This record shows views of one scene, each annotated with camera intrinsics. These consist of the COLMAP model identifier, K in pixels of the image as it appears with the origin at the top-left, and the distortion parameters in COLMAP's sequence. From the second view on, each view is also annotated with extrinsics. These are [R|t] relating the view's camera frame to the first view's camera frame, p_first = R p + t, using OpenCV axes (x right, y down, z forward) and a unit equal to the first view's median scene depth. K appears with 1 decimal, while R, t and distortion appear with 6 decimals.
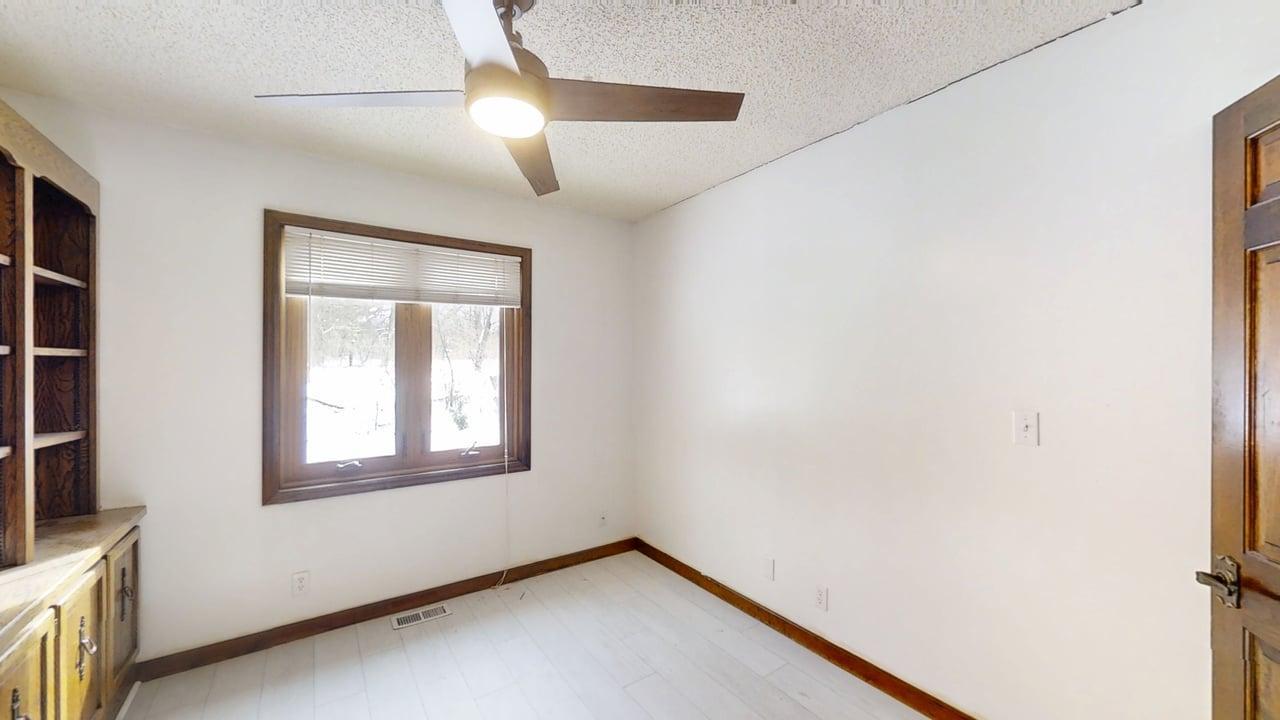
lens RADIAL K [[470.3, 0, 641.1], [0, 470.3, 360.9], [0, 0, 1]] dist [0.001587, 0.000434]
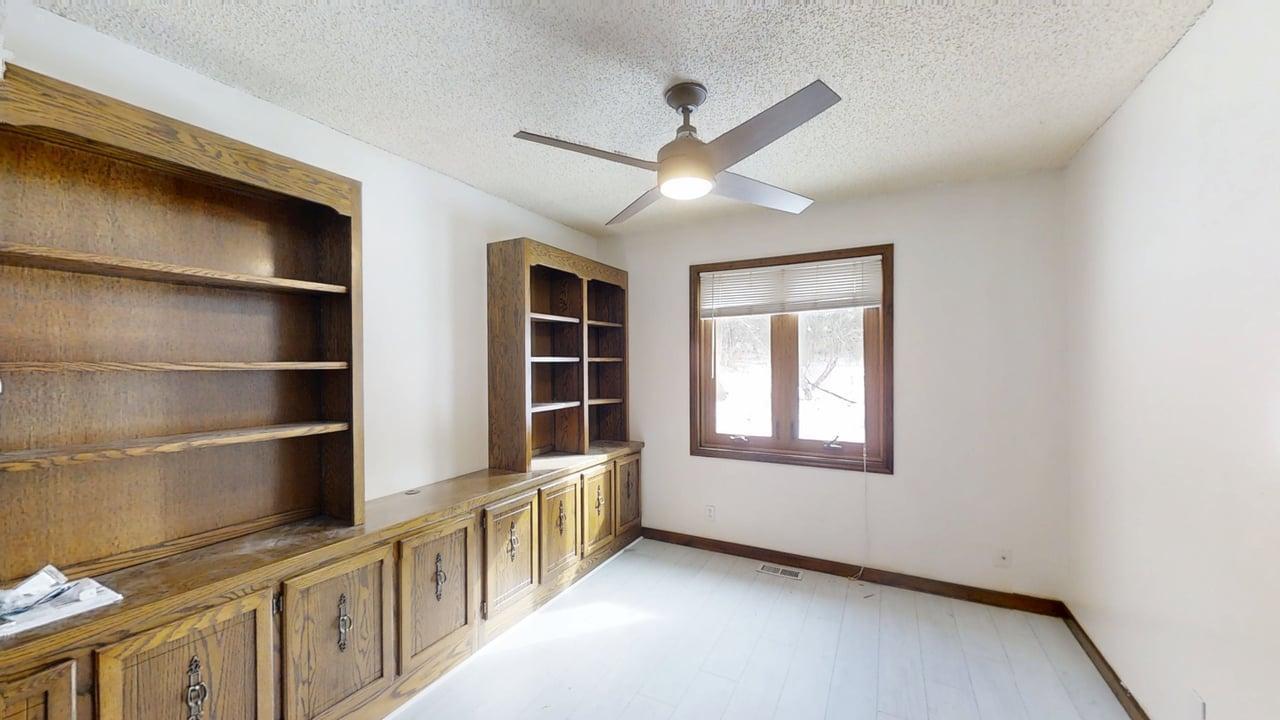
lens RADIAL K [[470.3, 0, 636.0], [0, 470.3, 357.0], [0, 0, 1]] dist [0.001587, 0.000434]
pose [[0.456153, -0.011820, -0.889823, 0.417868], [0.012325, 0.999900, -0.006964, -0.007949], [0.889816, -0.007790, 0.456253, 0.107325]]
